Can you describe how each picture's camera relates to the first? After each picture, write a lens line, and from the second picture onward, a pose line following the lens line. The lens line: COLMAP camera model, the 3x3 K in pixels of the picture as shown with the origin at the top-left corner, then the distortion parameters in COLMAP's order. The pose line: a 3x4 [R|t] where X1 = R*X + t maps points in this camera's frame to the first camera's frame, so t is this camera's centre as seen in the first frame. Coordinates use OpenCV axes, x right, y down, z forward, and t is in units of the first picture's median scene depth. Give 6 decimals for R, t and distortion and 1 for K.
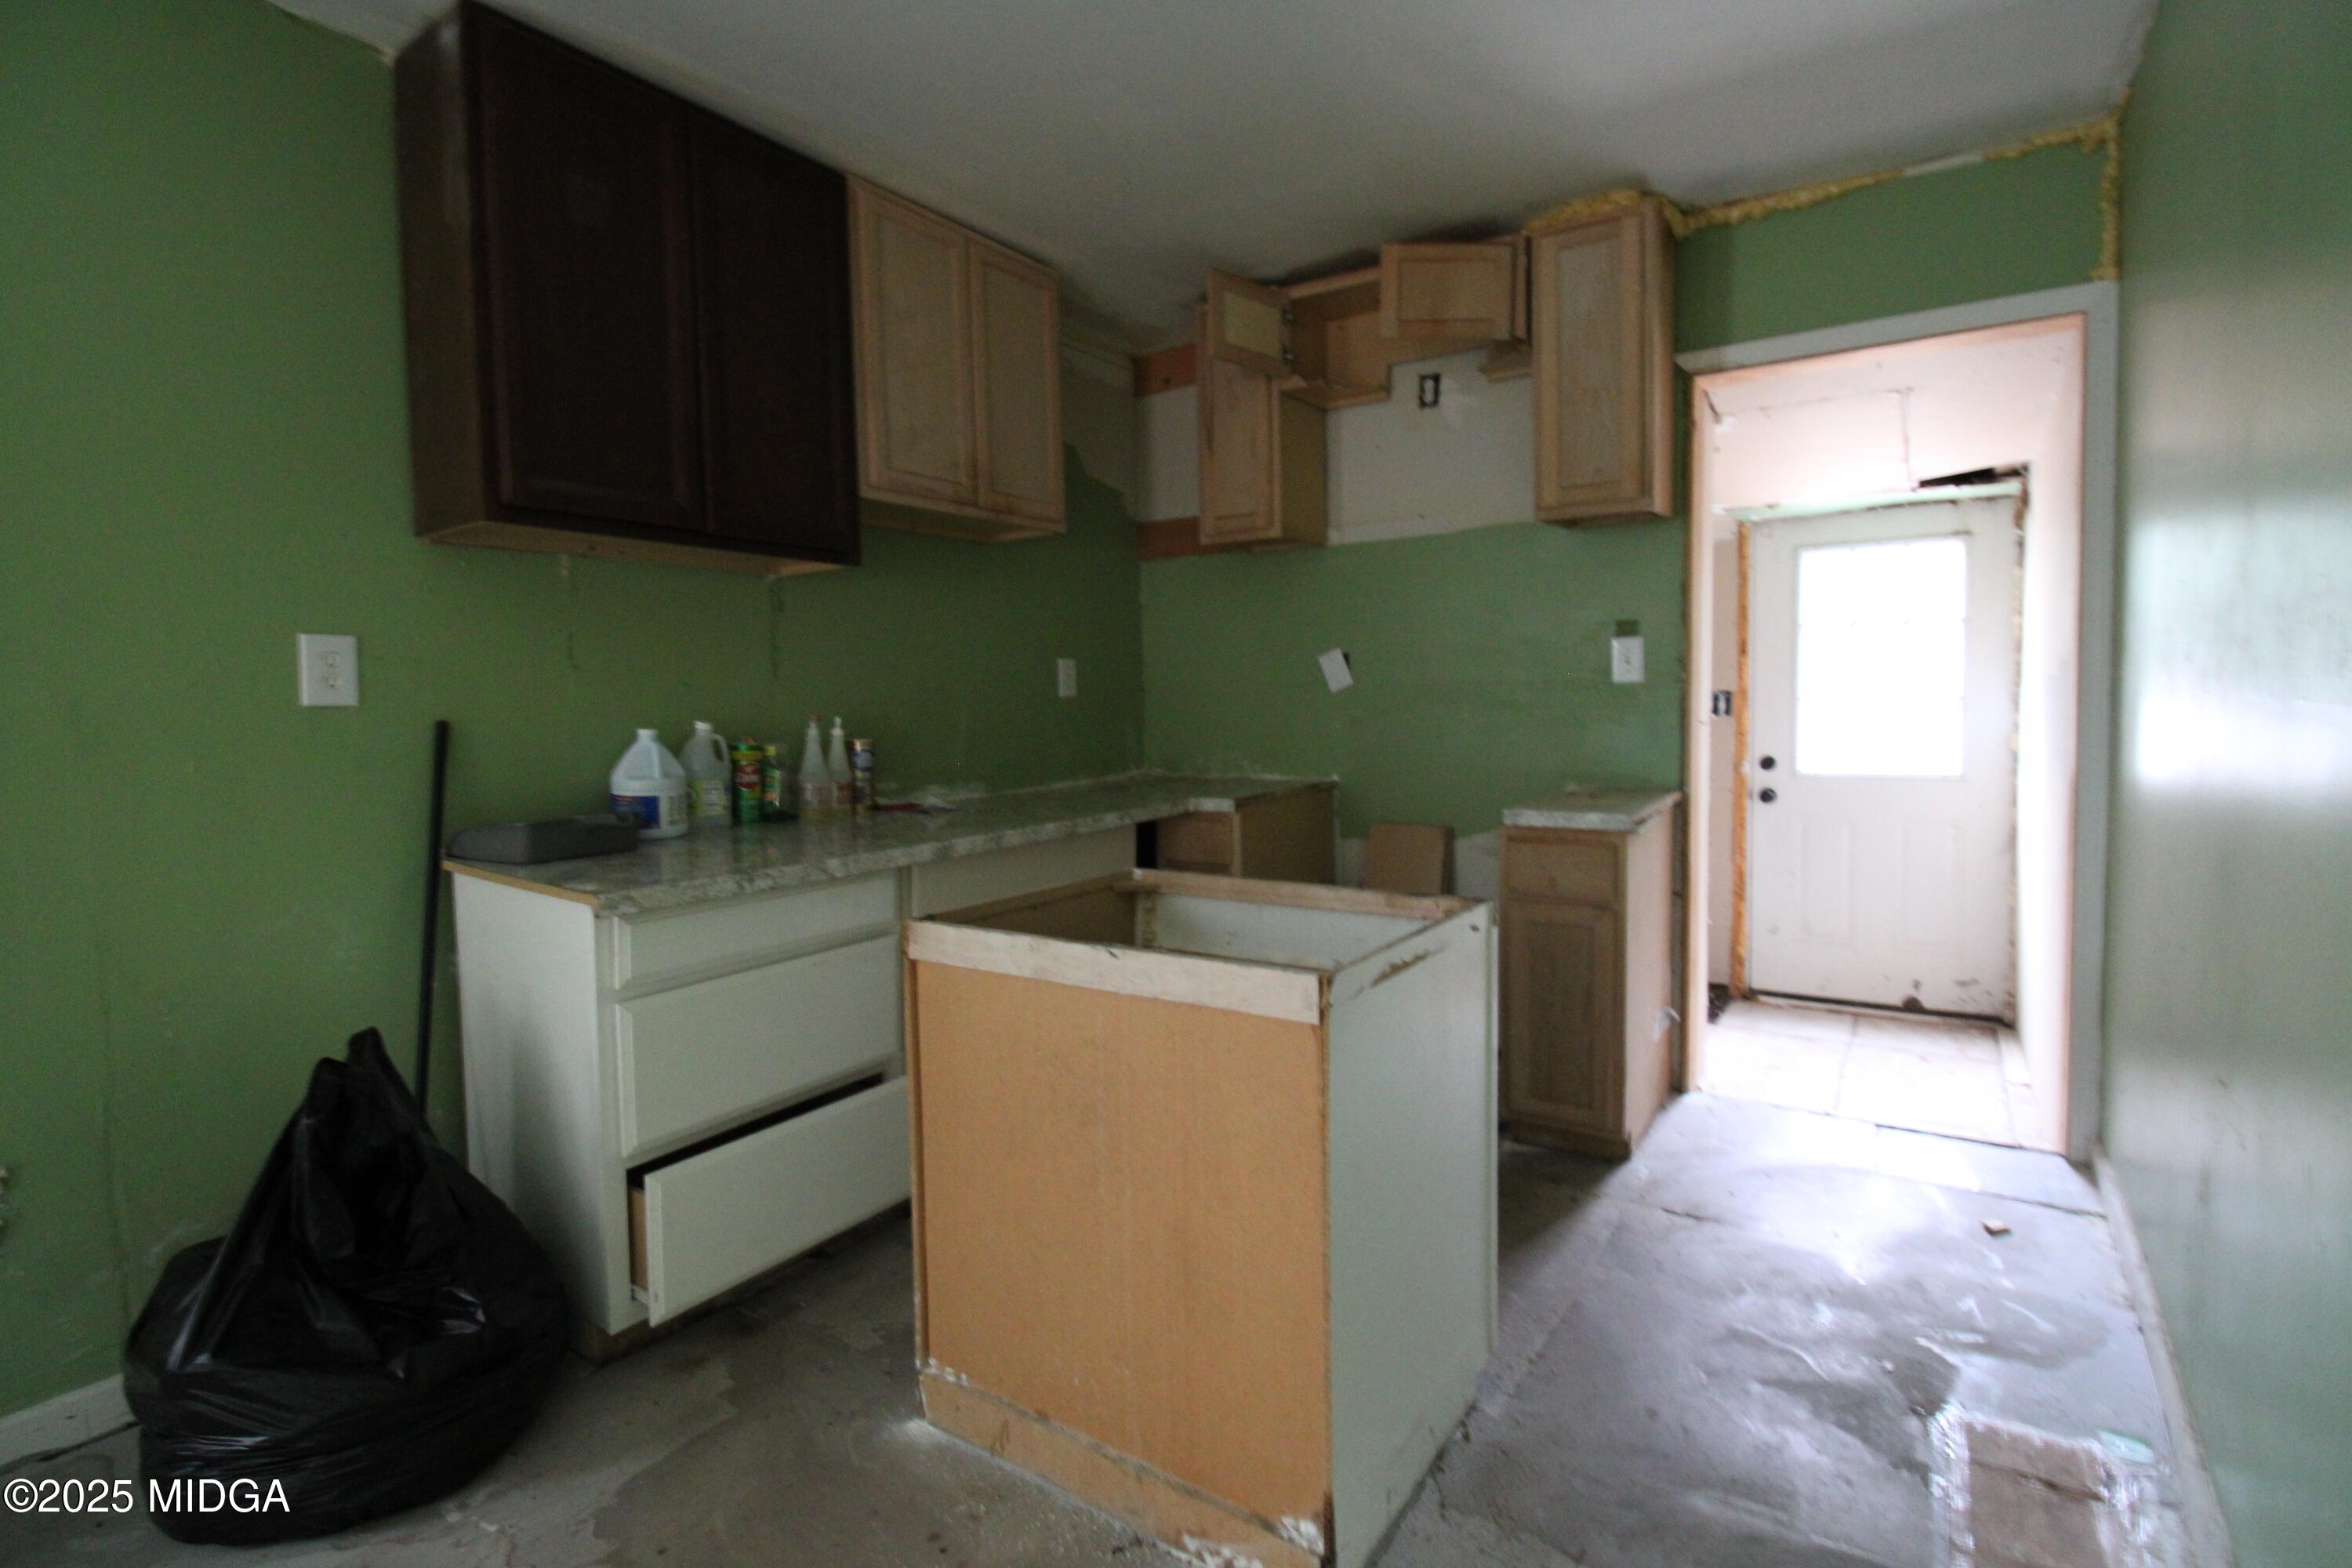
lens RADIAL K [[1090.2, 0, 1179.2], [0, 1090.2, 771.8], [0, 0, 1]] dist [0.013062, -0.025478]
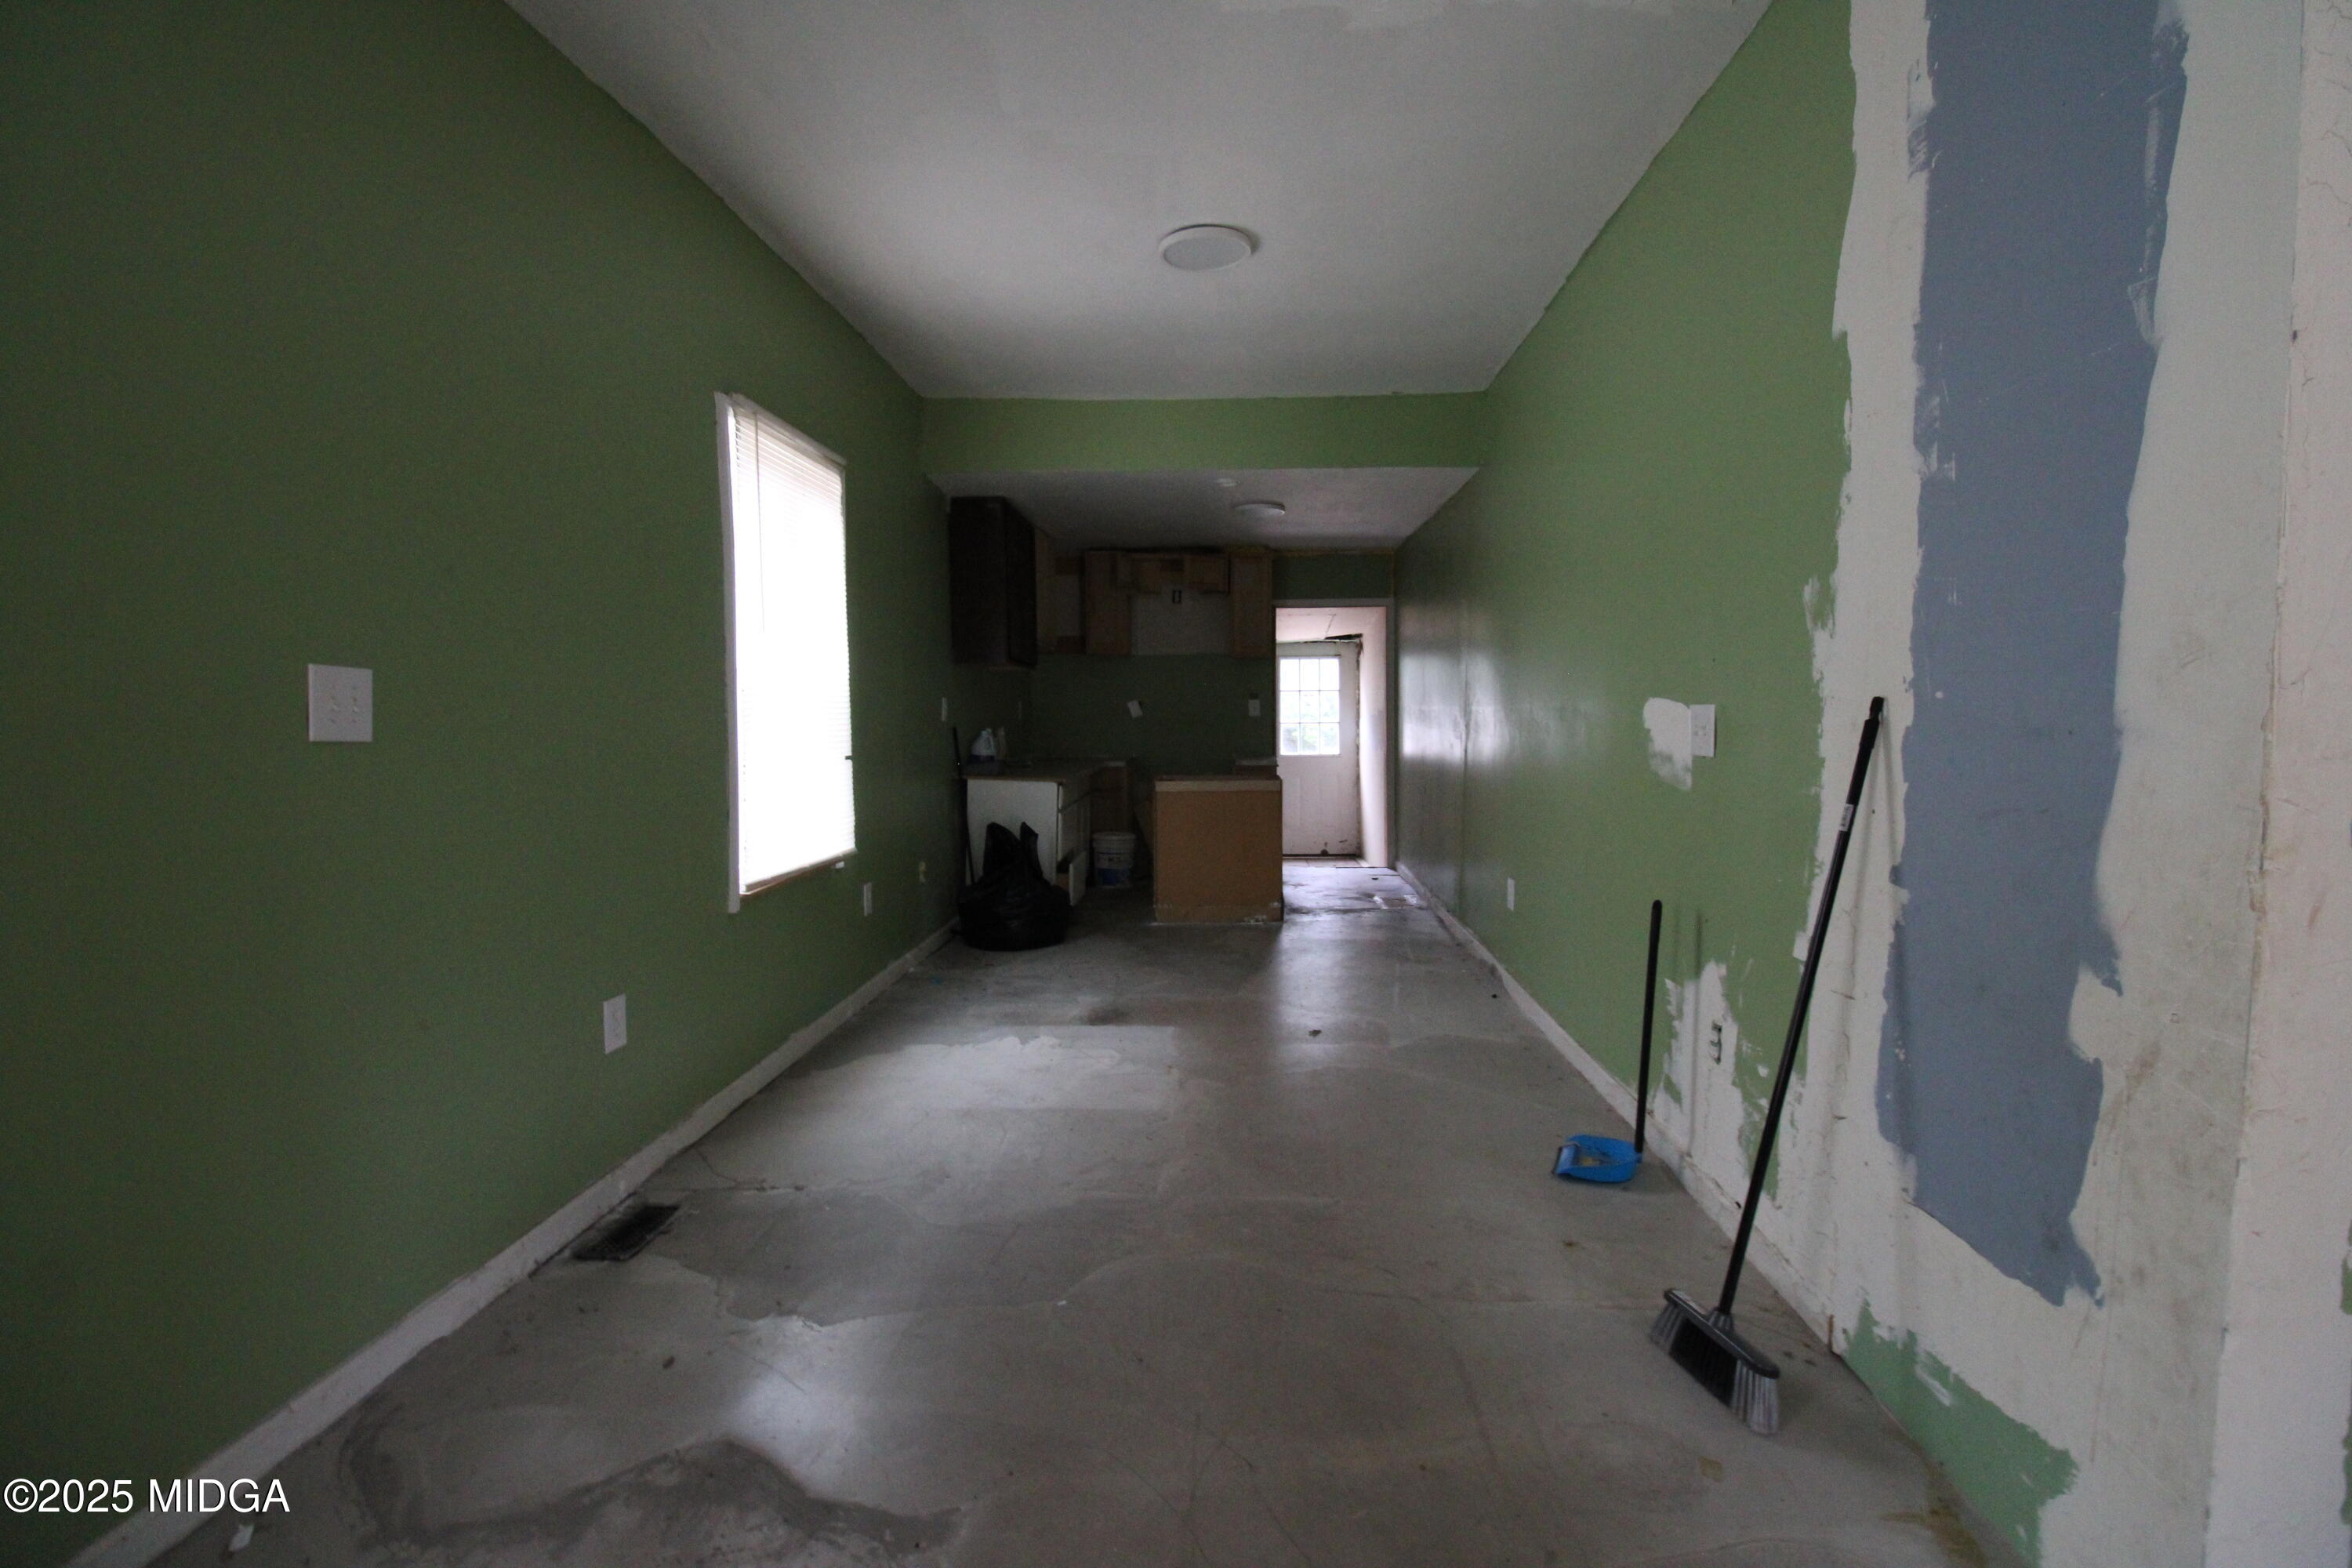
lens RADIAL K [[1090.2, 0, 1179.2], [0, 1090.2, 771.8], [0, 0, 1]] dist [0.013062, -0.025478]
pose [[0.852934, -0.016830, 0.521747, -0.899067], [0.027645, 0.999534, -0.012951, 0.066384], [-0.521286, 0.025470, 0.853002, -0.929508]]
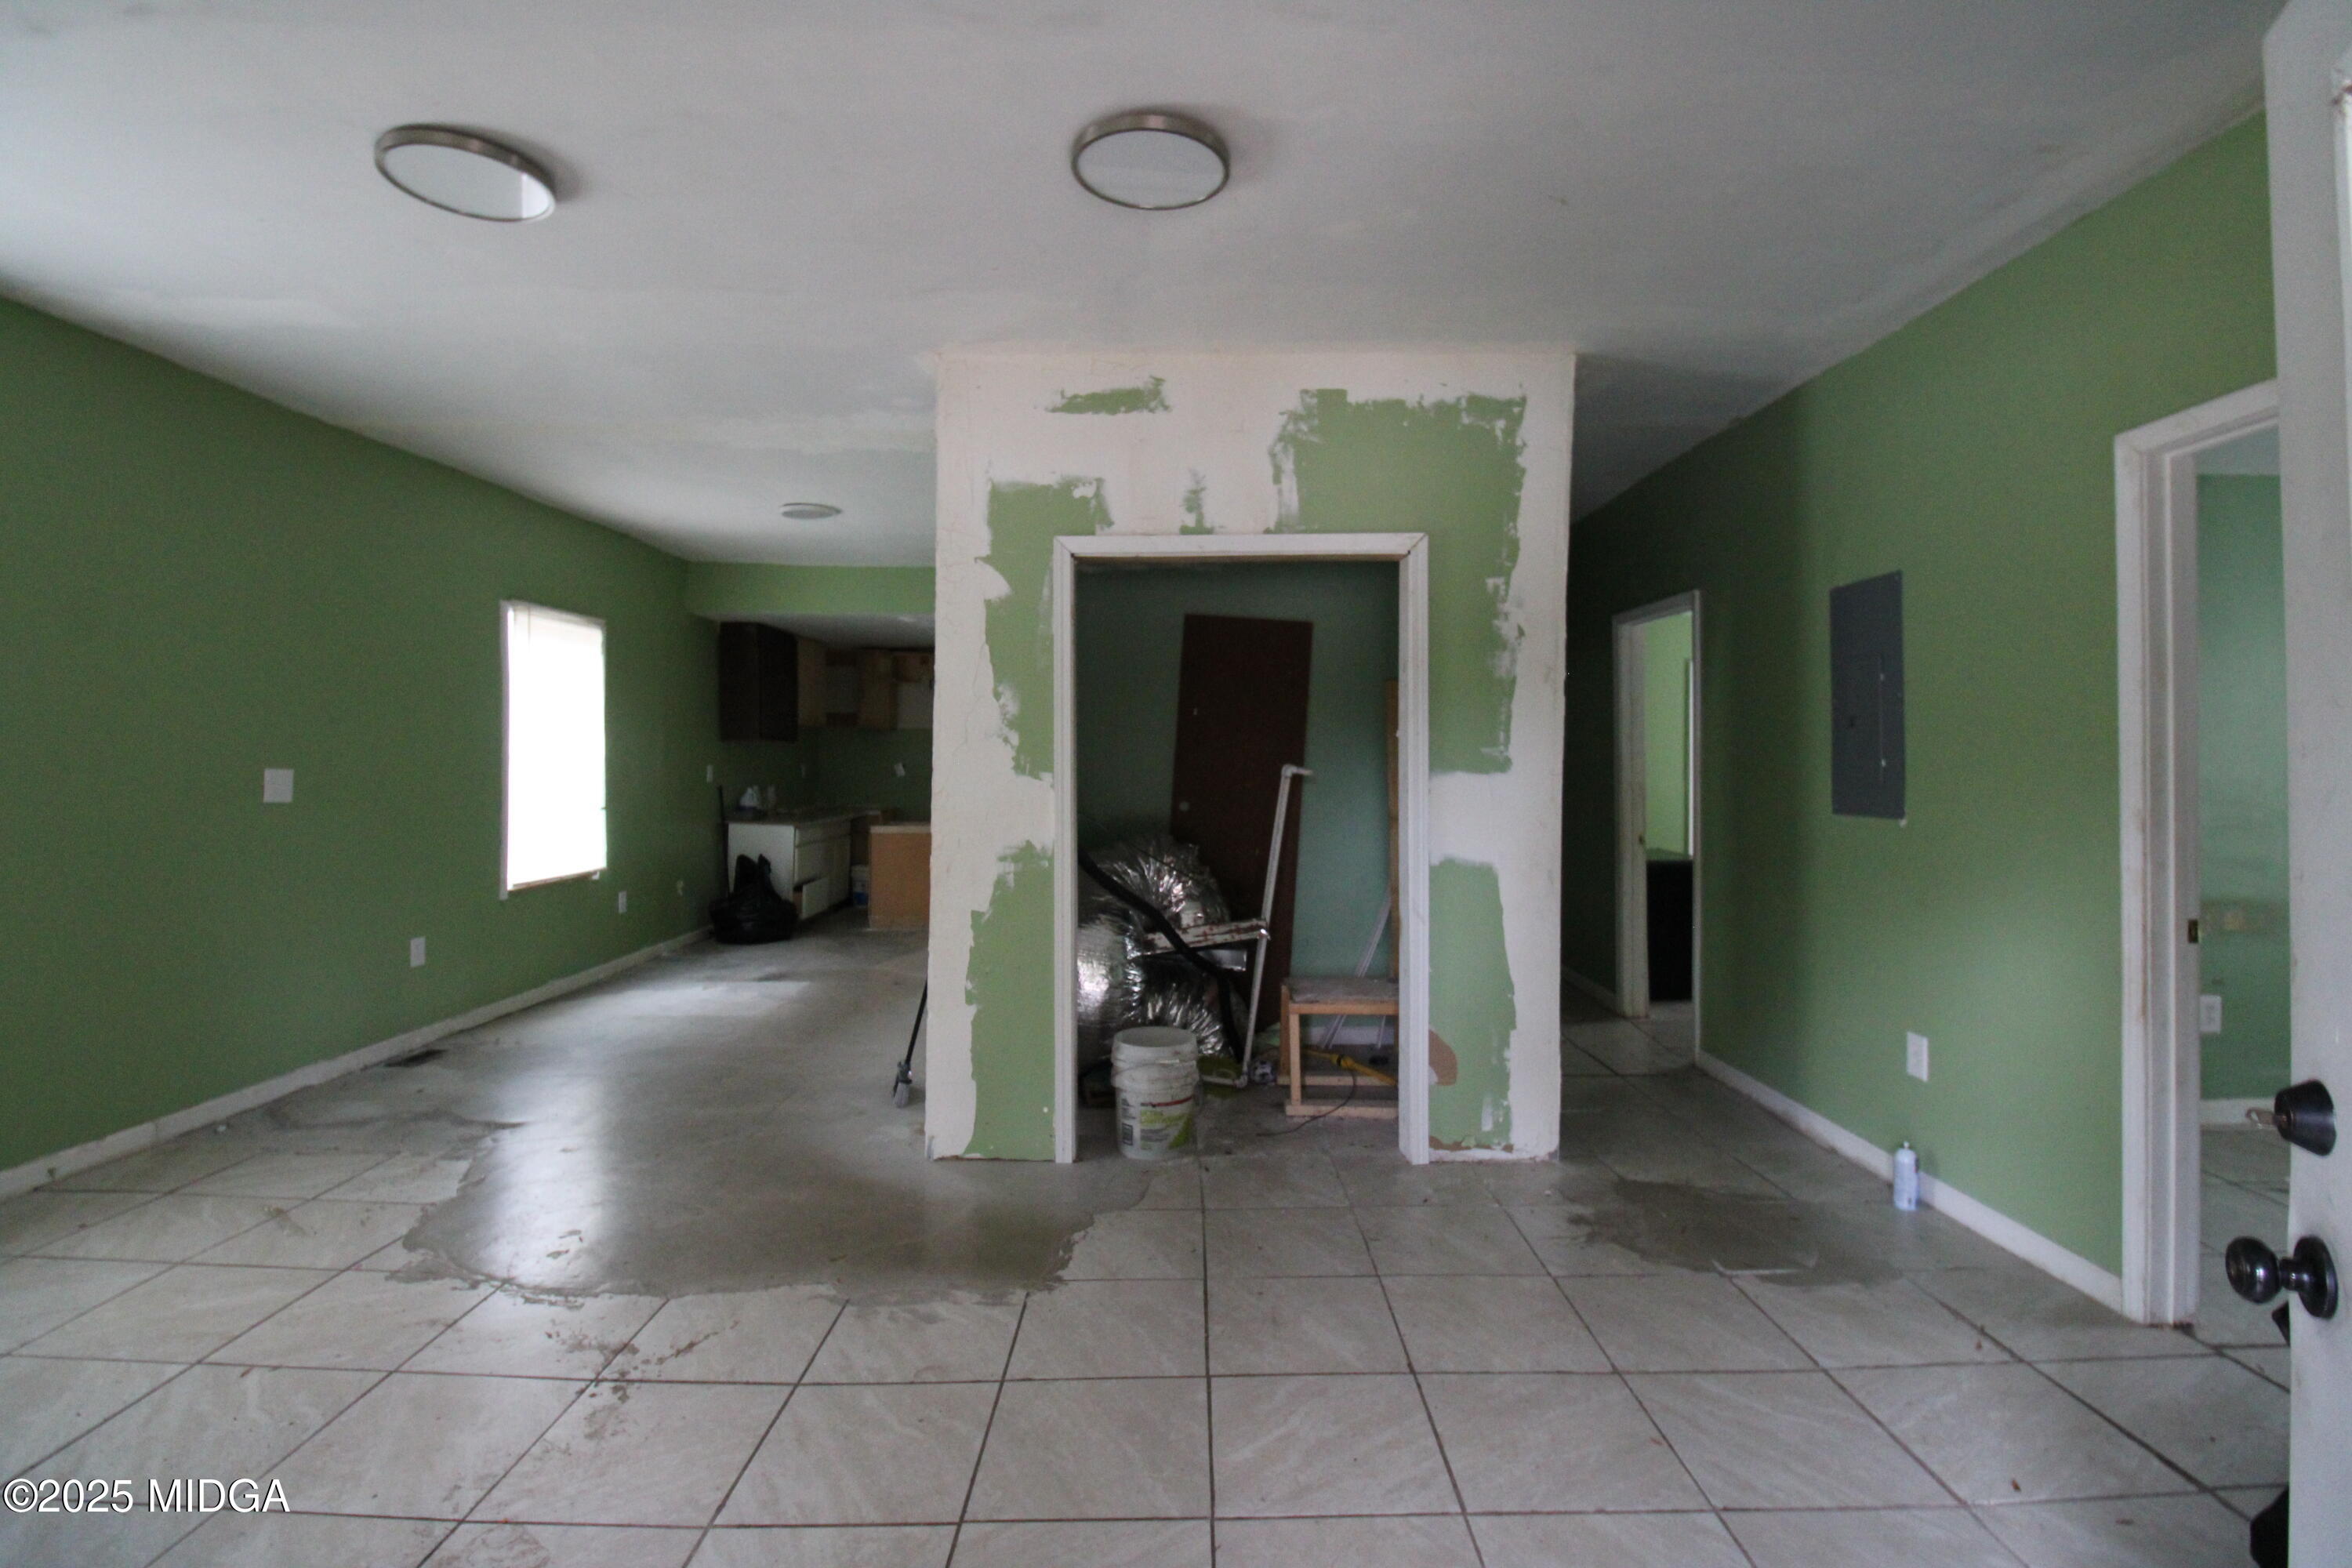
lens RADIAL K [[1090.2, 0, 1179.2], [0, 1090.2, 771.8], [0, 0, 1]] dist [0.013062, -0.025478]
pose [[0.822124, 0.017295, 0.569045, -0.843826], [0.016595, 0.998386, -0.054318, 0.079043], [-0.569066, 0.054100, 0.820510, -1.710310]]
